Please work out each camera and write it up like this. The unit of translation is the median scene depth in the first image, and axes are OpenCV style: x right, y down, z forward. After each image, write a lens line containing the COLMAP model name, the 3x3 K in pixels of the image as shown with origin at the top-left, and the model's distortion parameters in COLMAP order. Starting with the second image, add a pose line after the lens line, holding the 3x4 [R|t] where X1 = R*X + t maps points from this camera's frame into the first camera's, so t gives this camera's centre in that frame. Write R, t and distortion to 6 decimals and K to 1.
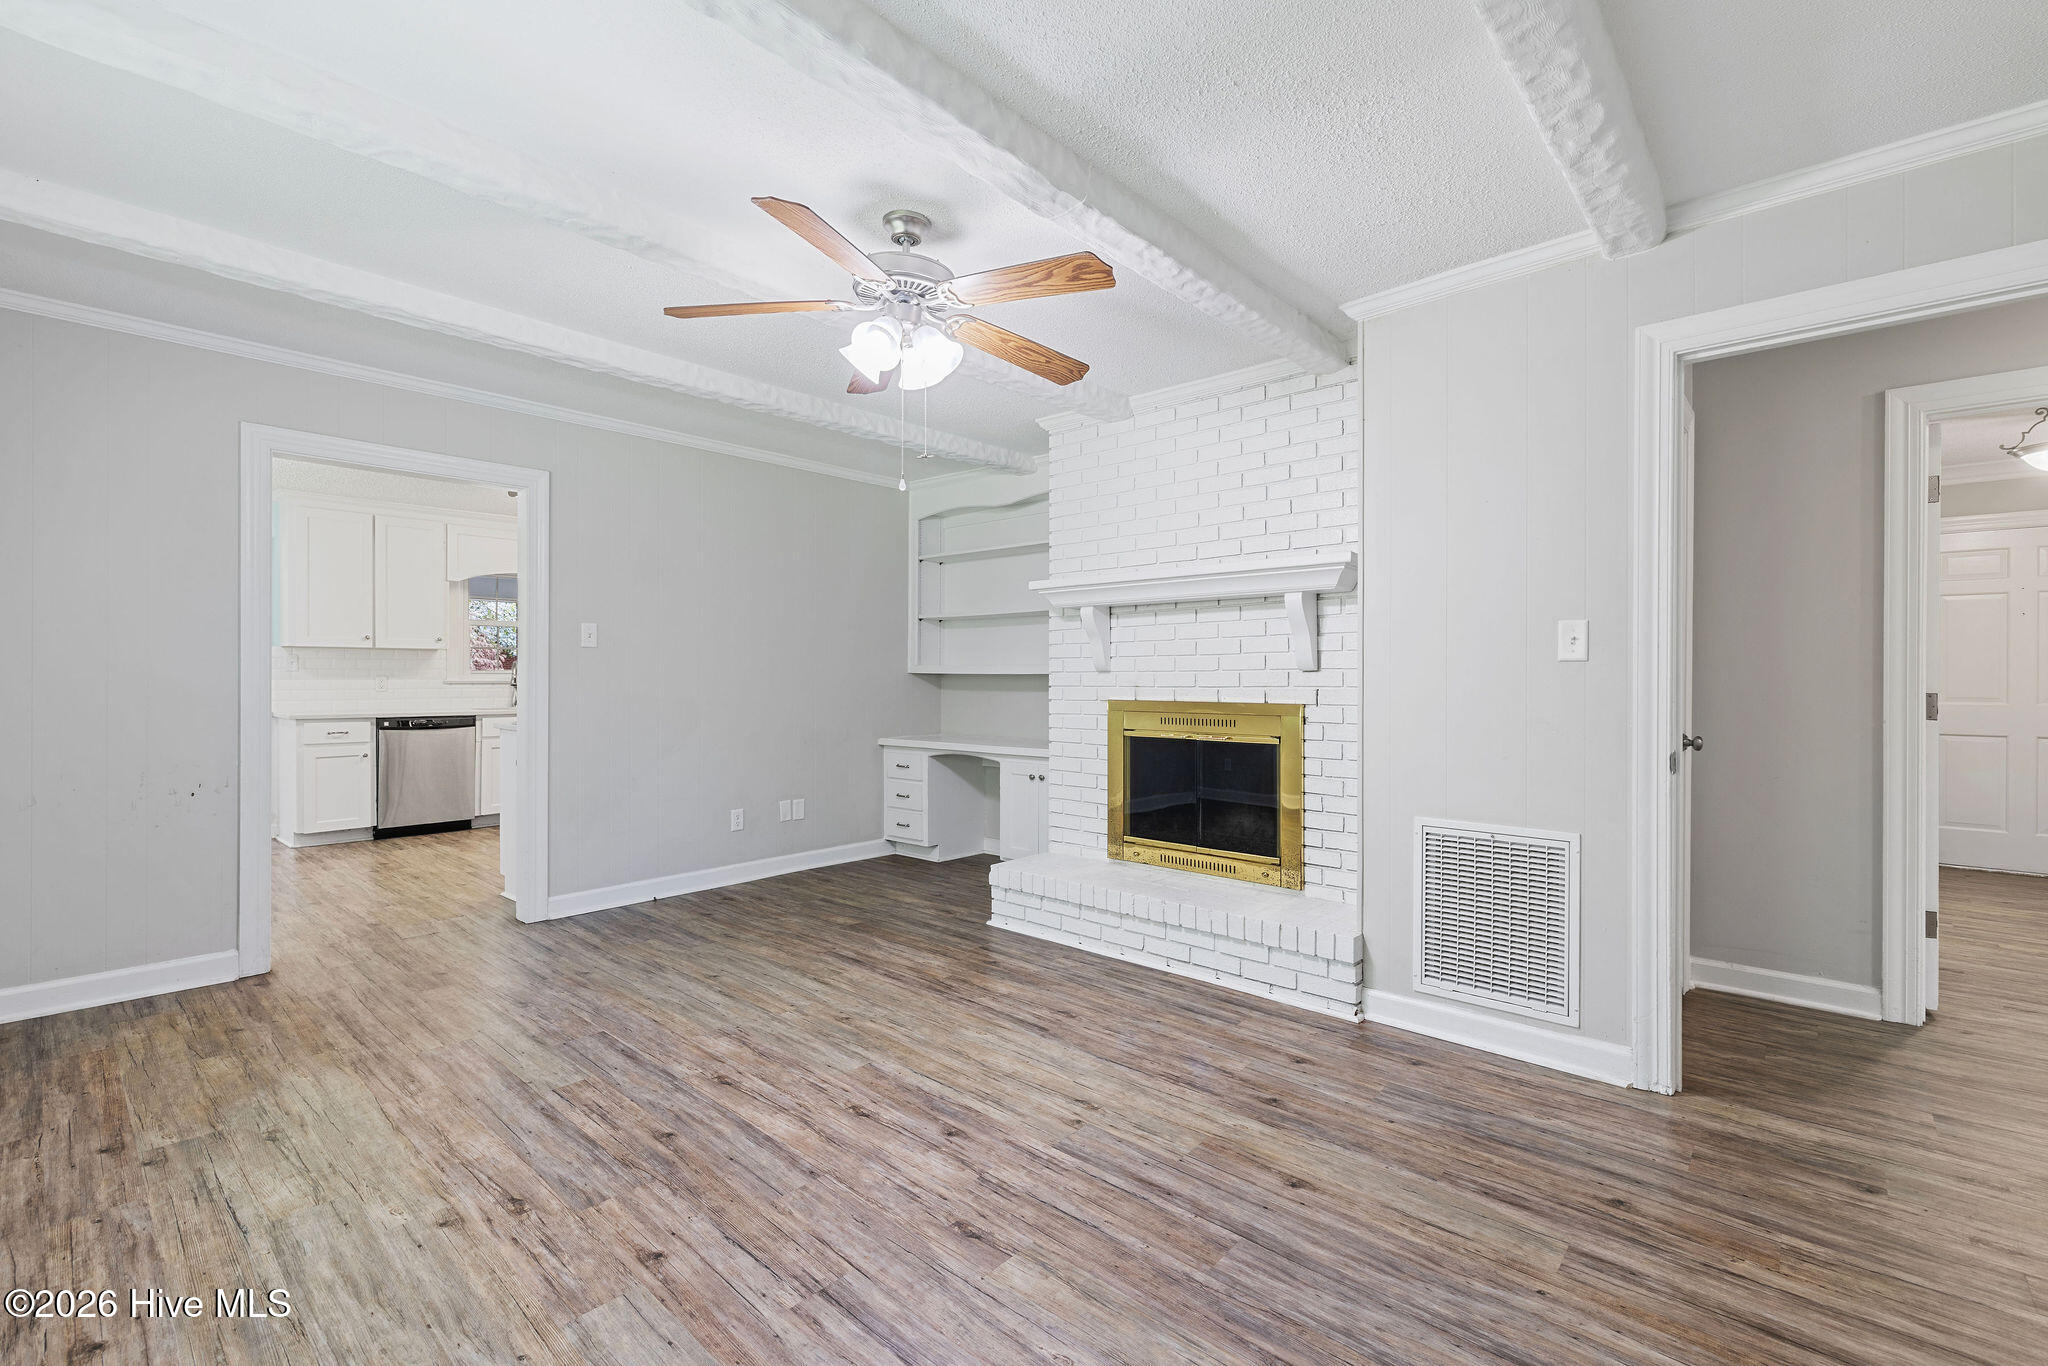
lens RADIAL K [[877.9, 0, 1020.6], [0, 877.9, 679.0], [0, 0, 1]] dist [-0.001761, 0.003216]
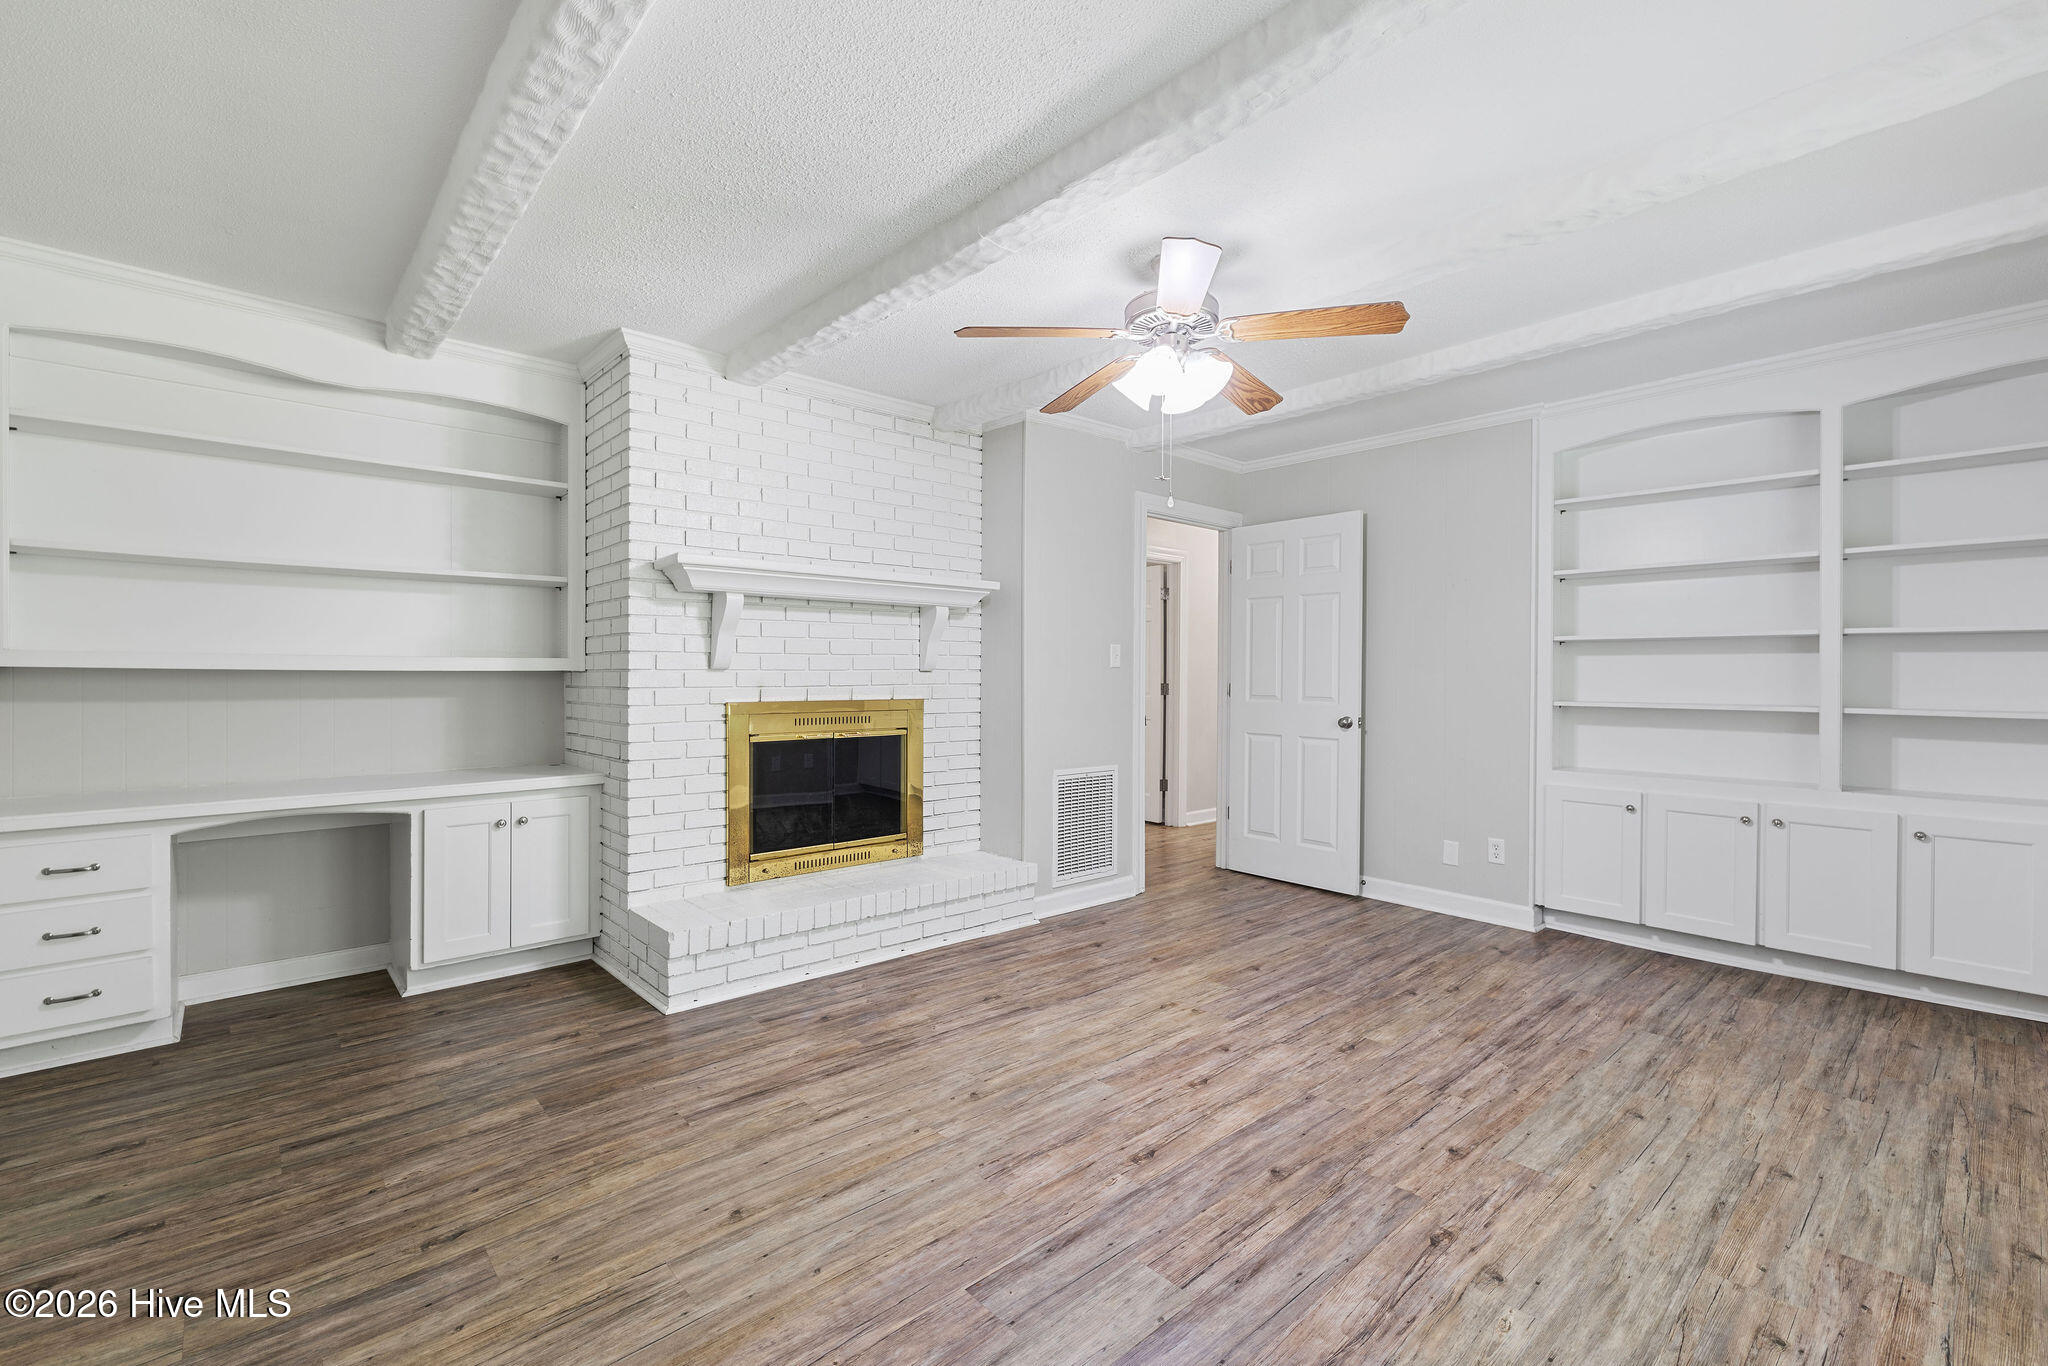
lens RADIAL K [[877.9, 0, 1020.6], [0, 877.9, 679.0], [0, 0, 1]] dist [-0.001761, 0.003216]
pose [[0.117793, -0.005749, 0.993022, -0.953089], [-0.001957, 0.999980, 0.006022, -0.006747], [-0.993036, -0.002653, 0.117780, 0.815447]]
